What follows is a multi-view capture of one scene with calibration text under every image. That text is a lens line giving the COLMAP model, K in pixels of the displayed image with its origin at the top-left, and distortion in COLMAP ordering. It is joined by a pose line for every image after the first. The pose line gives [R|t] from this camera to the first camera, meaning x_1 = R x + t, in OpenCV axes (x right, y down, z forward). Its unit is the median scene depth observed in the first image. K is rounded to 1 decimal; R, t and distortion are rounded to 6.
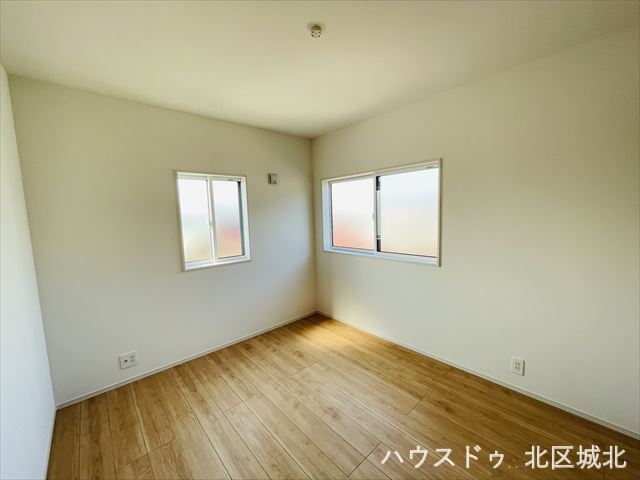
lens RADIAL K [[258.7, 0, 317.6], [0, 258.7, 241.7], [0, 0, 1]] dist [-0.000819, -0.000251]
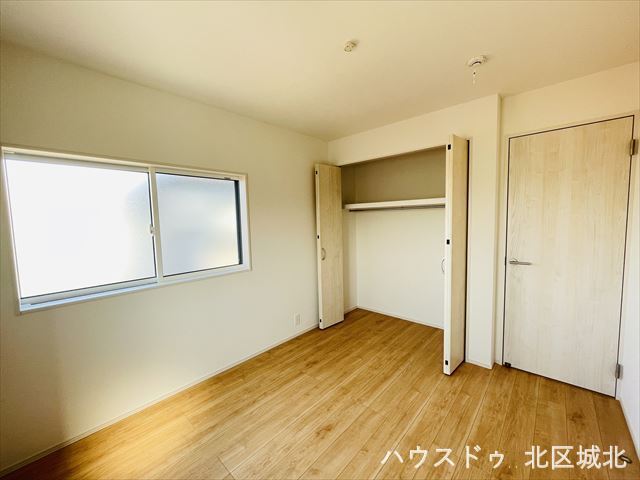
lens RADIAL K [[258.7, 0, 323.7], [0, 258.7, 236.6], [0, 0, 1]] dist [-0.000819, -0.000251]
pose [[-0.101137, -0.038875, 0.994113, -0.681281], [0.137436, 0.989110, 0.052661, -0.063725], [-0.985334, 0.141953, -0.094693, 0.806355]]
